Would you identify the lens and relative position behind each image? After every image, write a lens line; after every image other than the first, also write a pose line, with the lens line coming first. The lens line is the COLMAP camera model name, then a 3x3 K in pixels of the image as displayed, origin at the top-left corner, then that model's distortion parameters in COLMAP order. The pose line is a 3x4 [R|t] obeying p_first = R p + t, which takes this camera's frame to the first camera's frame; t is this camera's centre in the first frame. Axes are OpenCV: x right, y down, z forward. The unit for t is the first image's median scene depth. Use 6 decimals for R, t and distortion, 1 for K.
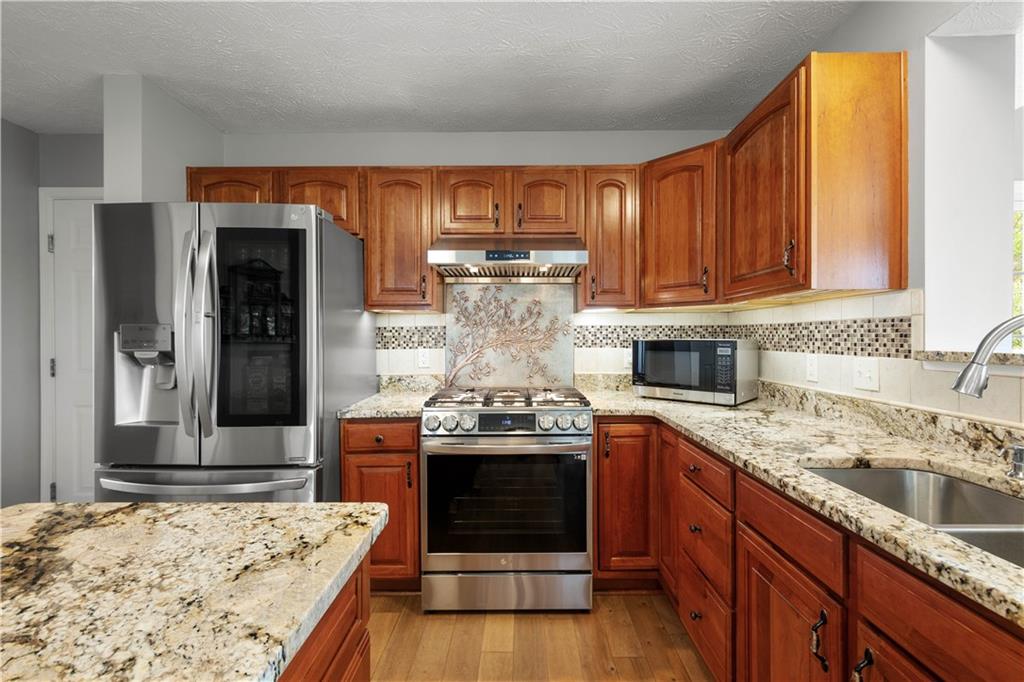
lens RADIAL K [[454.2, 0, 515.7], [0, 454.2, 341.5], [0, 0, 1]] dist [0.001929, -0.000293]
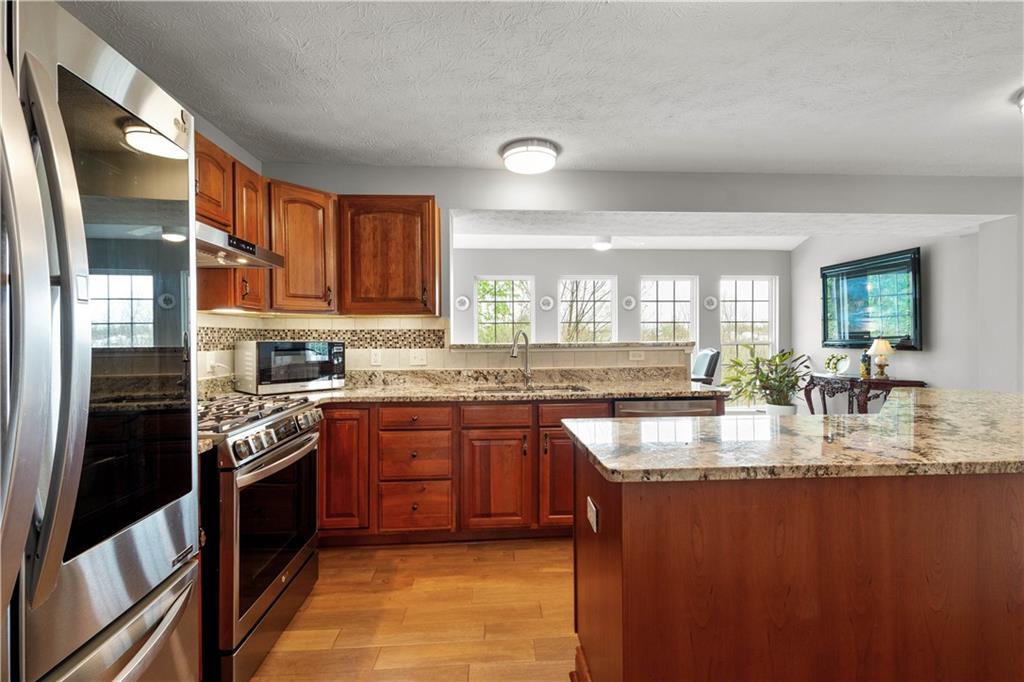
lens RADIAL K [[454.2, 0, 515.7], [0, 454.2, 341.5], [0, 0, 1]] dist [0.001929, -0.000293]
pose [[-0.071567, -0.006292, 0.997416, -1.166332], [0.013049, 0.999889, 0.007244, -0.006024], [-0.997350, 0.013534, -0.071477, 0.684034]]
